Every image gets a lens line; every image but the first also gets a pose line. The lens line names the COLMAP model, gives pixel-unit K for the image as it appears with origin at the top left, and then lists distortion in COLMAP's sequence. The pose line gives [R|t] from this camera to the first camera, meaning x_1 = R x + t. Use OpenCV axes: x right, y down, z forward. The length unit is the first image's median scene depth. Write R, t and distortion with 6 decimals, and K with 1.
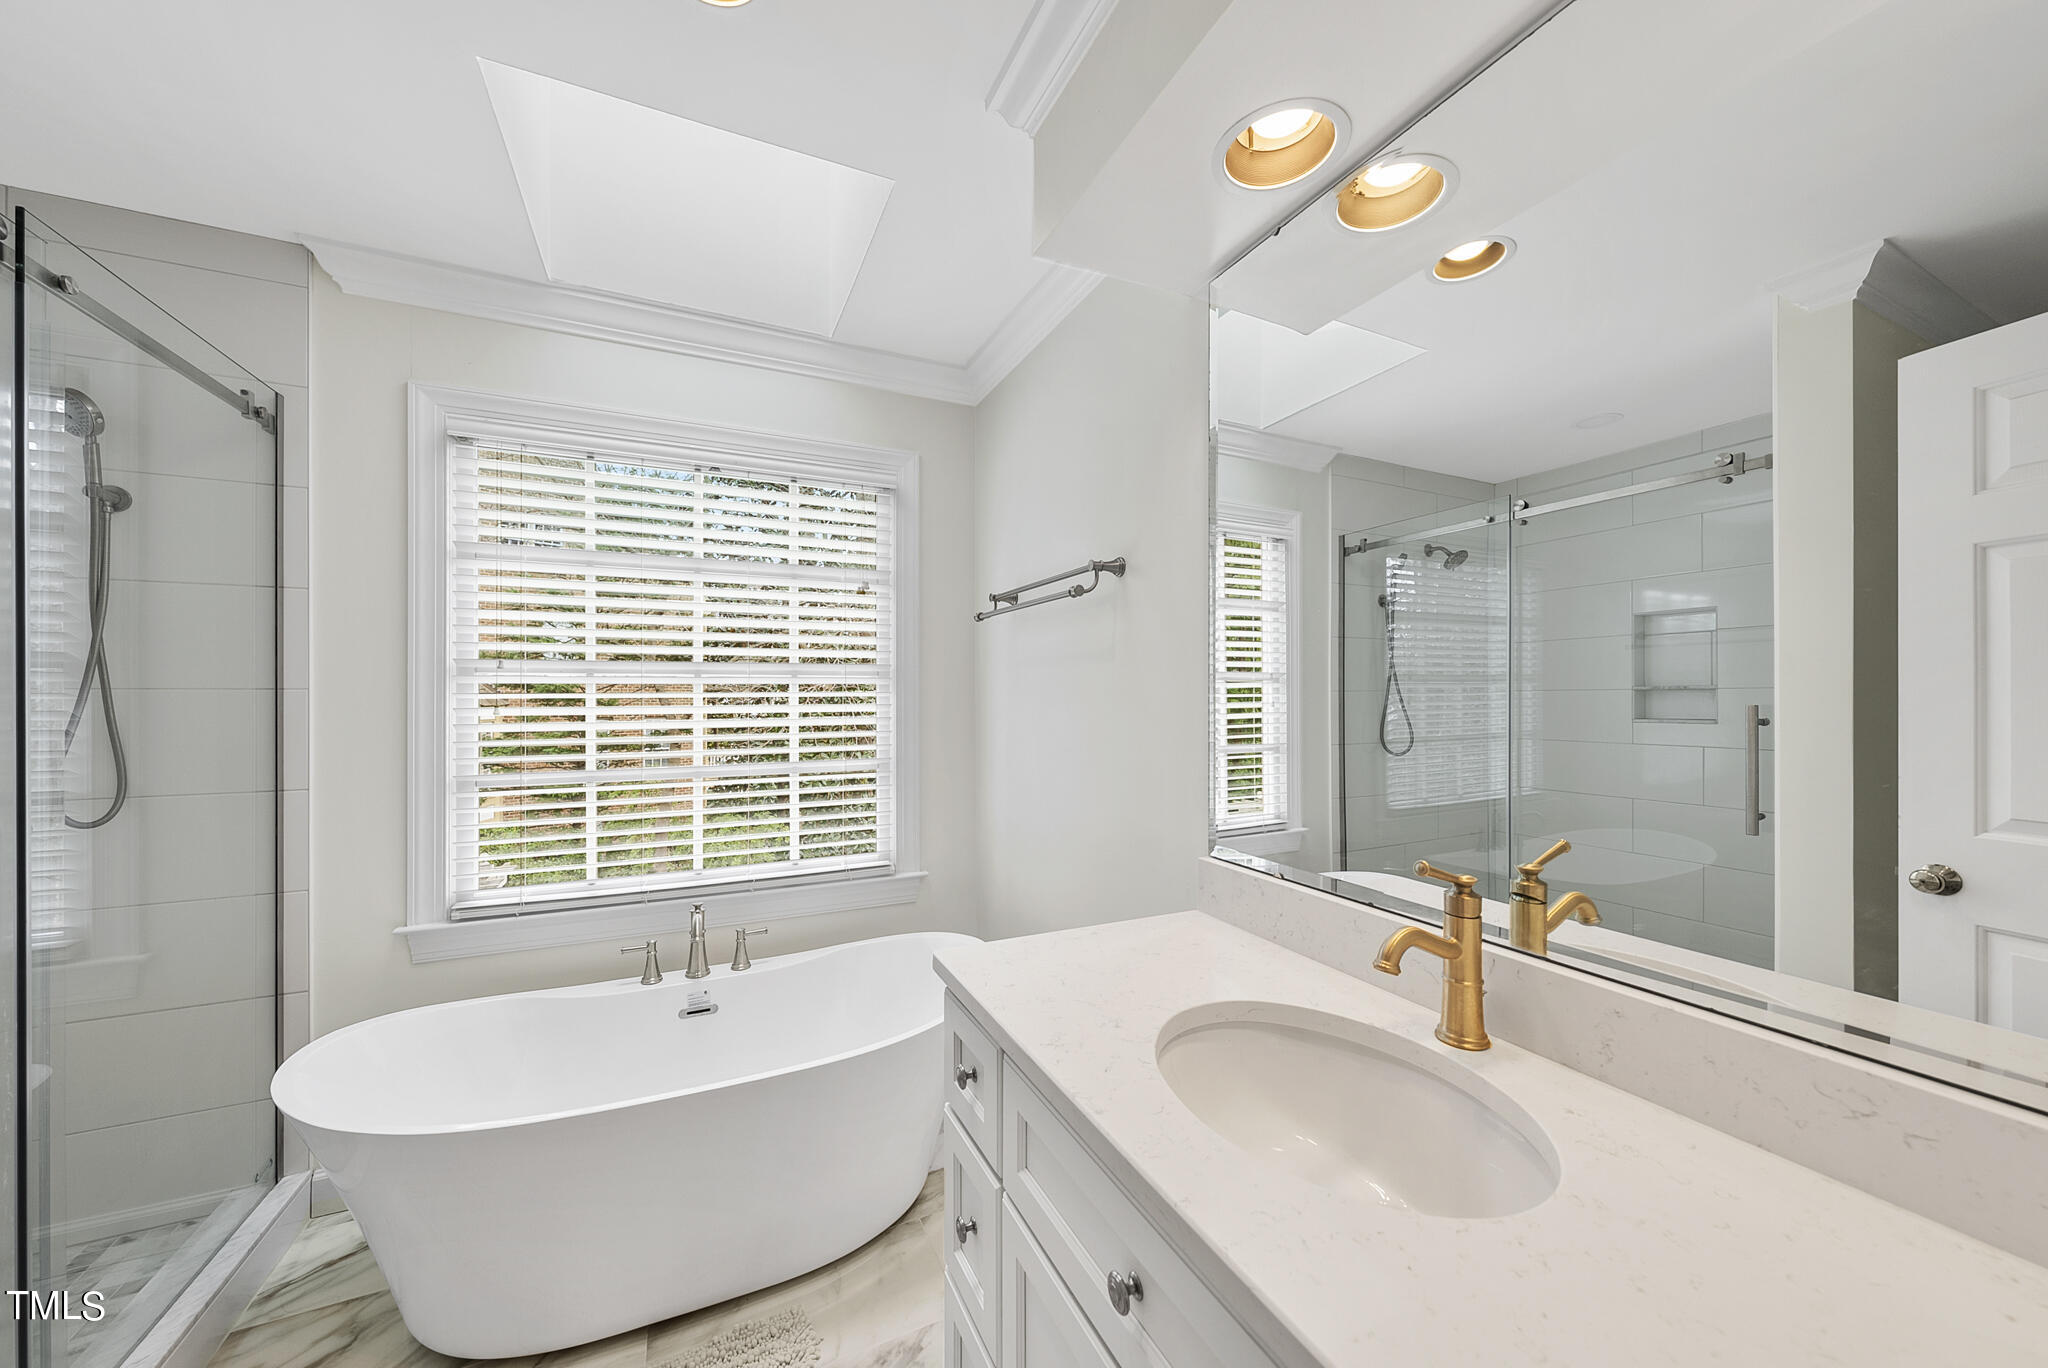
lens RADIAL K [[709.1, 0, 1014.8], [0, 709.1, 695.8], [0, 0, 1]] dist [-0.003357, -0.000108]
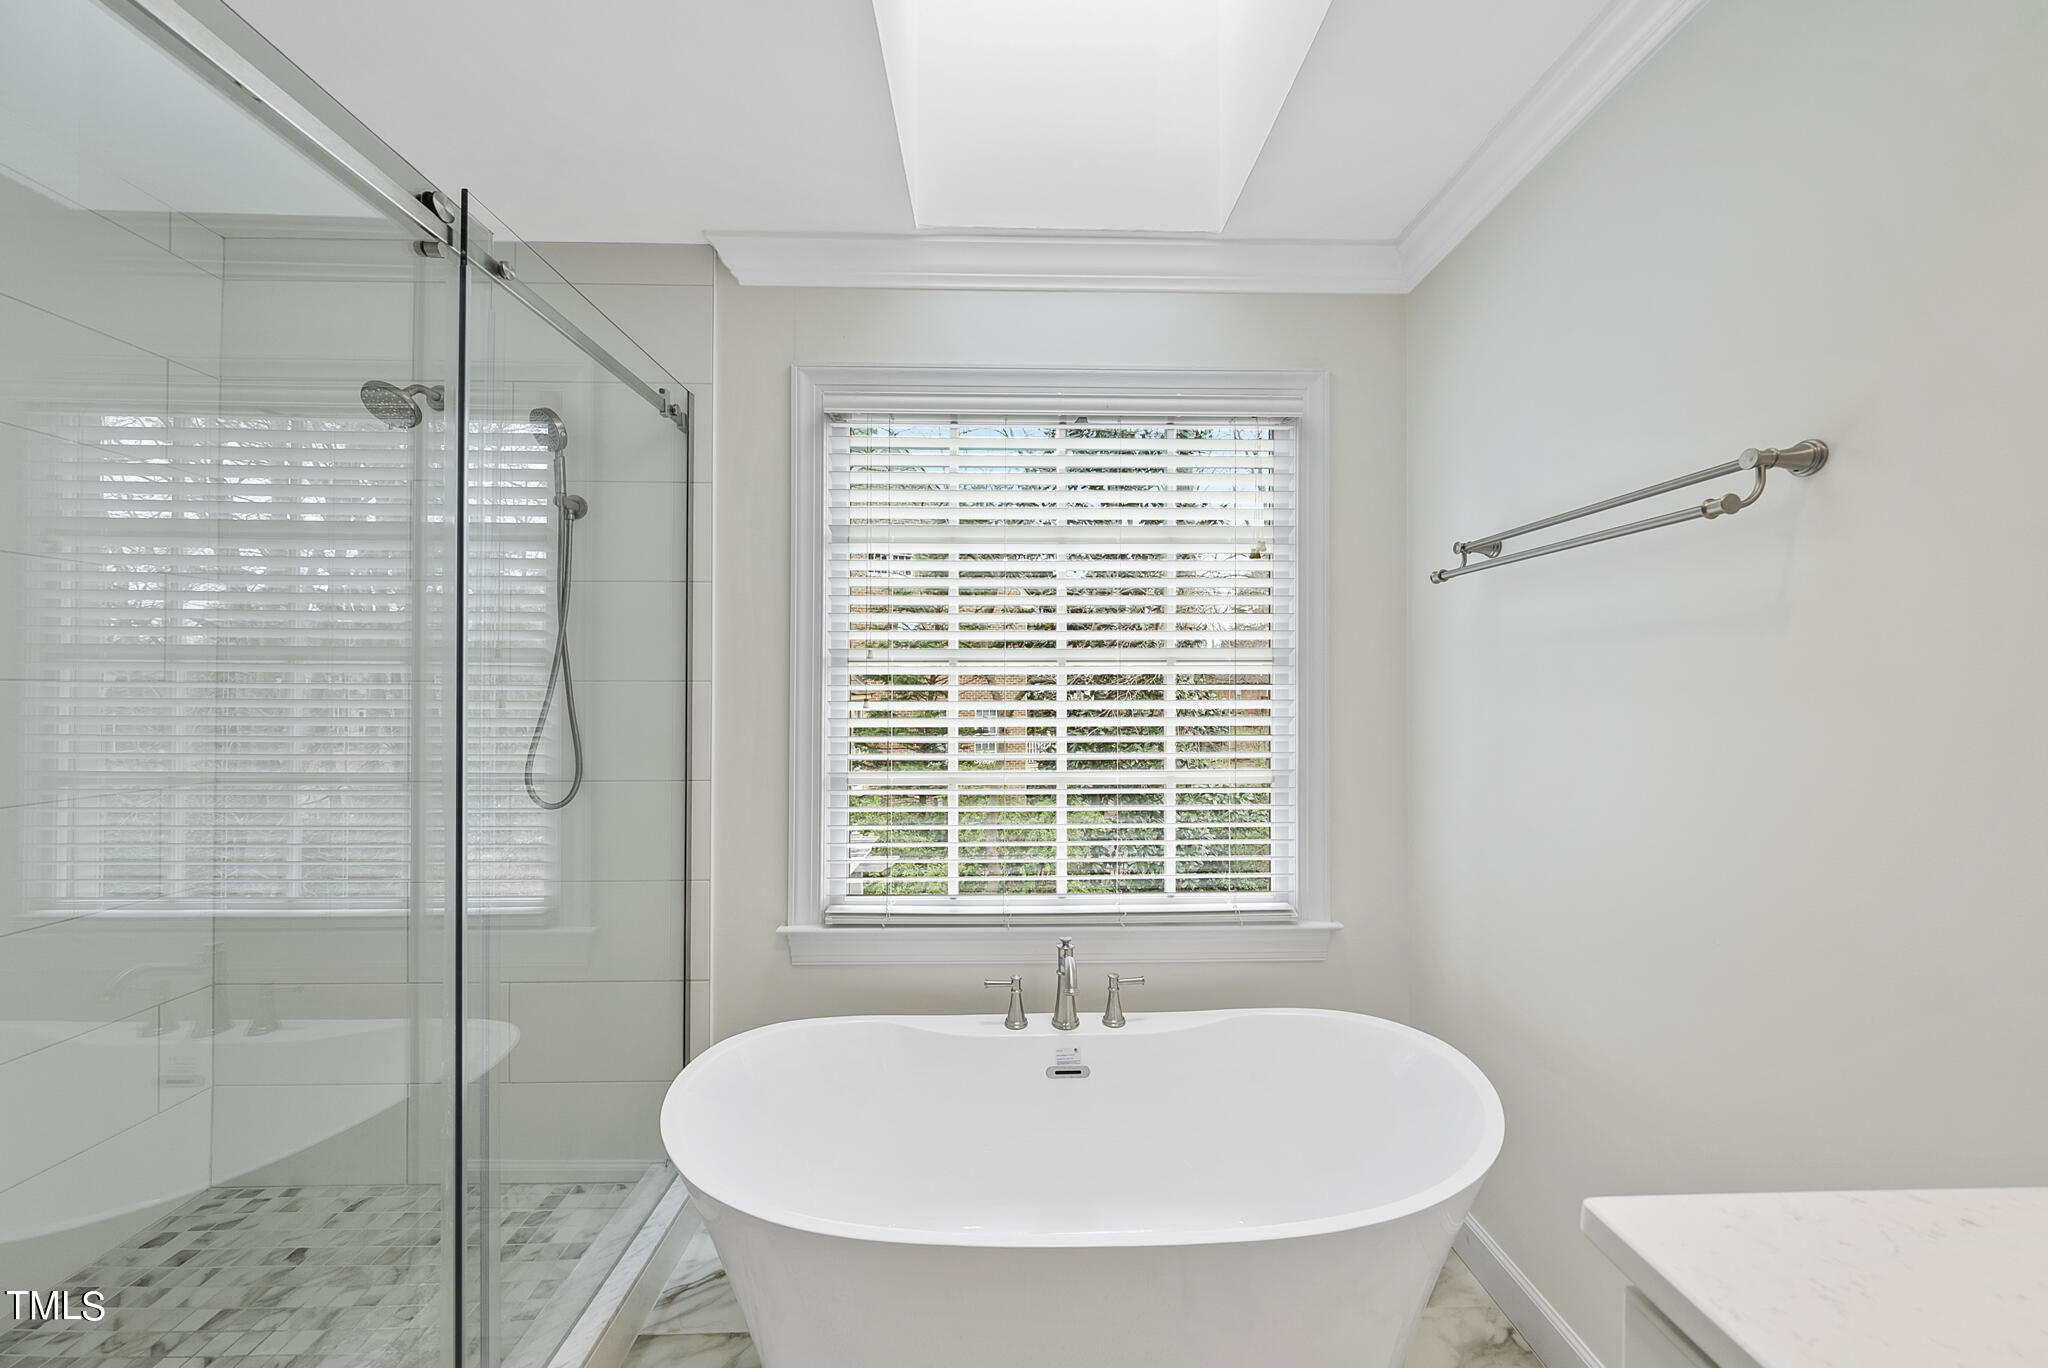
lens RADIAL K [[709.1, 0, 1027.1], [0, 709.1, 681.9], [0, 0, 1]] dist [-0.003357, -0.000108]
pose [[0.918839, -0.000635, -0.394631, -0.165191], [-0.002380, 0.999972, -0.007150, -0.001983], [0.394625, 0.007509, 0.918812, 0.221093]]
